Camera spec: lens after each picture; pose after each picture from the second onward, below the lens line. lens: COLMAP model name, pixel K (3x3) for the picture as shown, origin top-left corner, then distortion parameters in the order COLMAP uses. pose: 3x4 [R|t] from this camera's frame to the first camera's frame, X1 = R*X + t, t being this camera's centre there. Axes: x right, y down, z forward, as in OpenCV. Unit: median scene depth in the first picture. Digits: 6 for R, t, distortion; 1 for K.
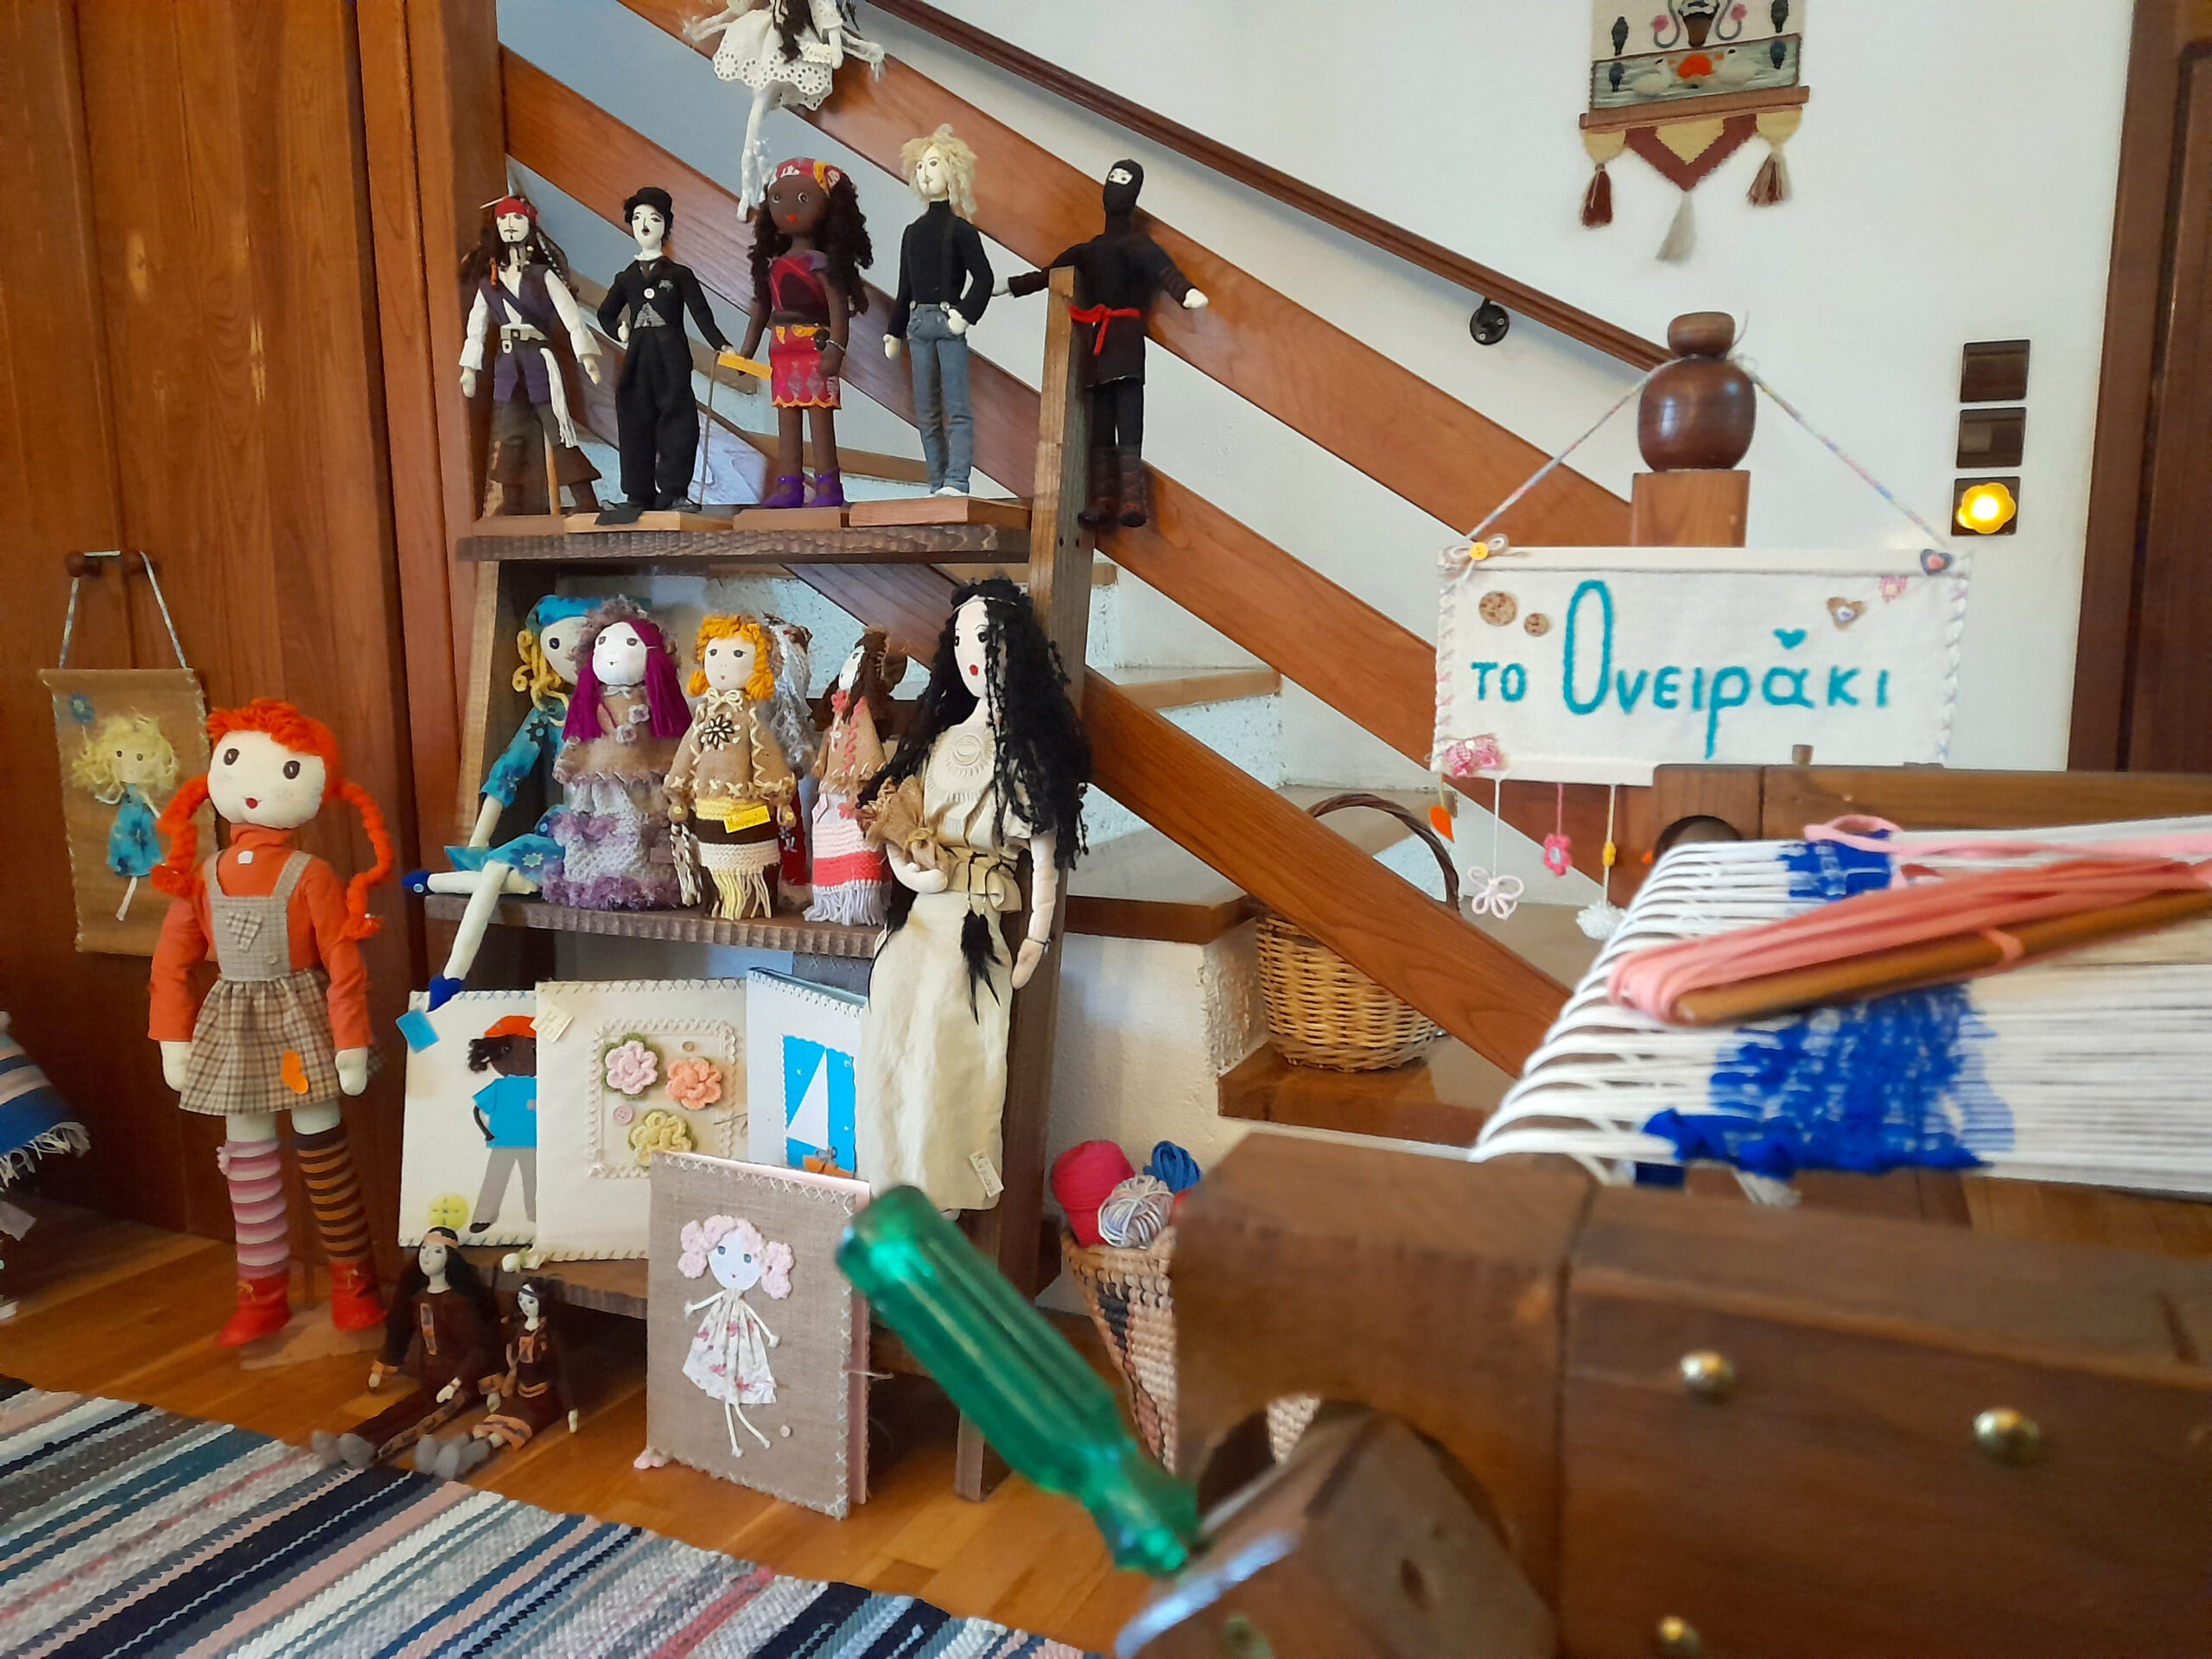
lens RADIAL K [[1682.3, 0, 1114.2], [0, 1682.3, 827.4], [0, 0, 1]] dist [-0.023850, 0.002288]
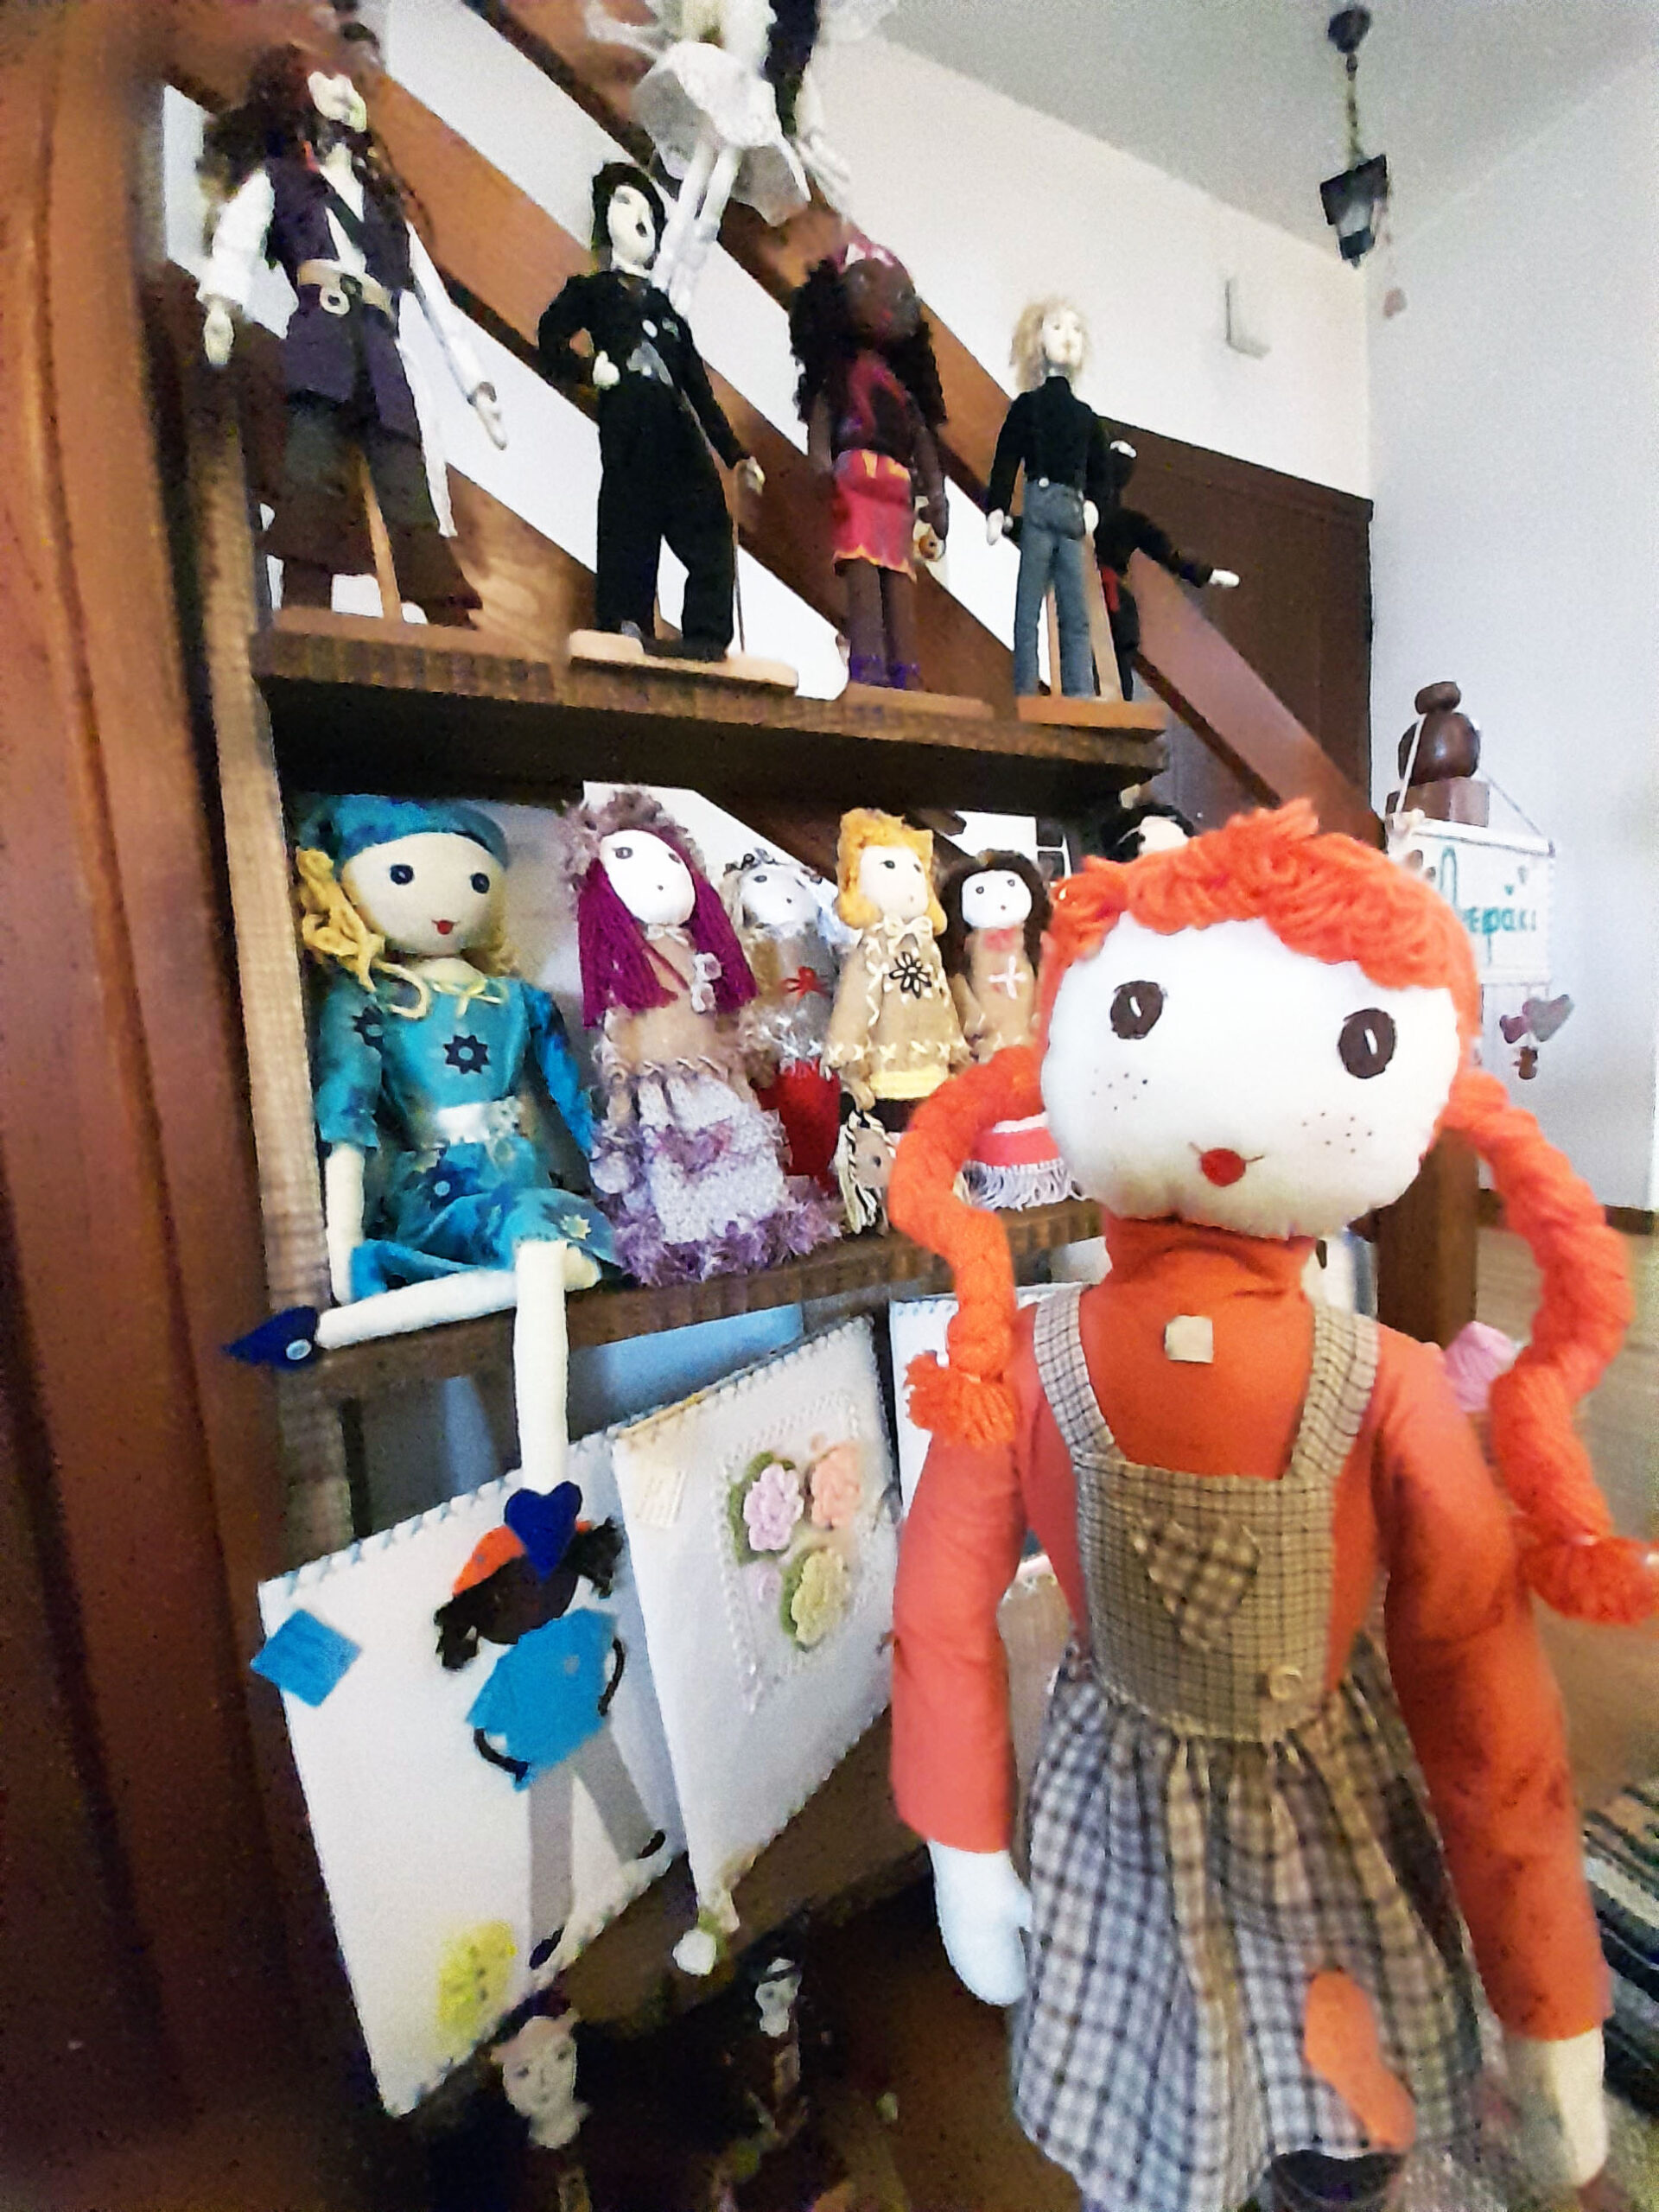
lens RADIAL K [[893.7, 0, 934.3], [0, 893.7, 1103.0], [0, 0, 1]] dist [-0.013158, -0.001818]
pose [[0.605506, -0.109467, 0.788276, -0.502654], [0.161060, 0.986855, 0.013327, -0.006160], [-0.779373, 0.118891, 0.615177, 0.718538]]
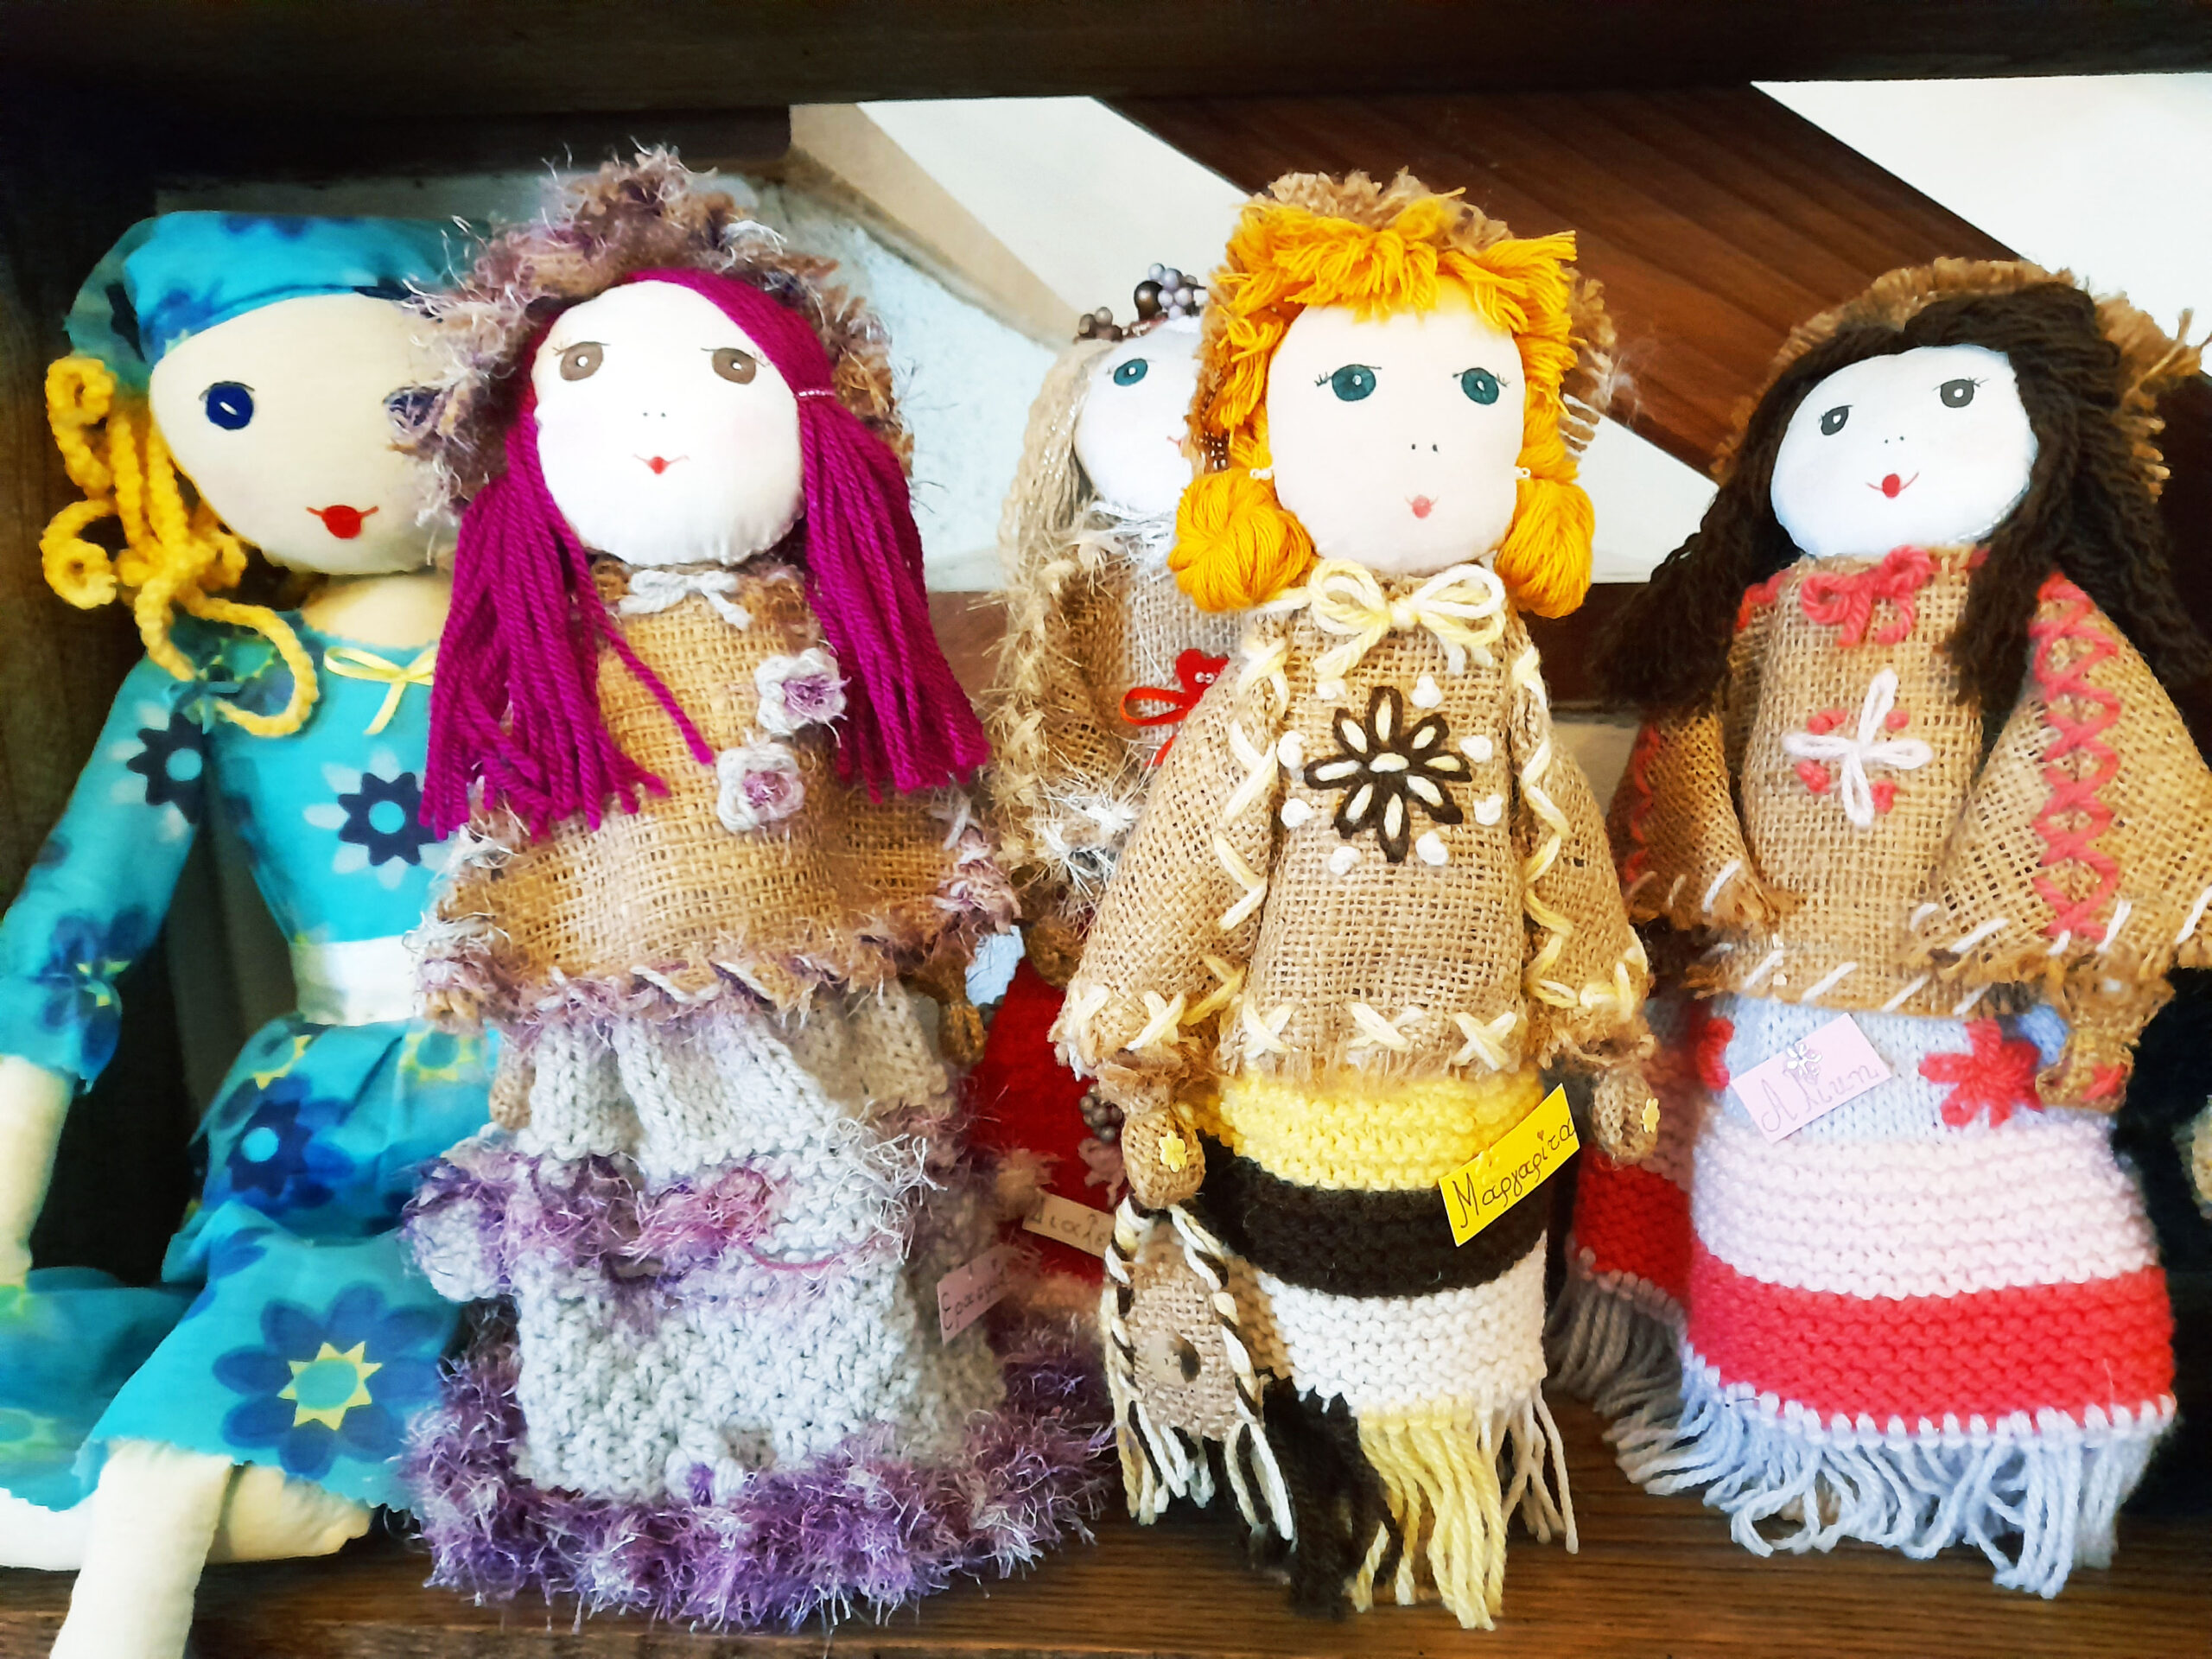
lens RADIAL K [[1682.3, 0, 1105.2], [0, 1682.3, 841.7], [0, 0, 1]] dist [-0.023850, 0.002288]
pose [[0.941581, -0.083938, 0.326158, -0.316233], [0.055668, 0.993912, 0.095079, -0.065990], [-0.332153, -0.071368, 0.940522, 0.766624]]
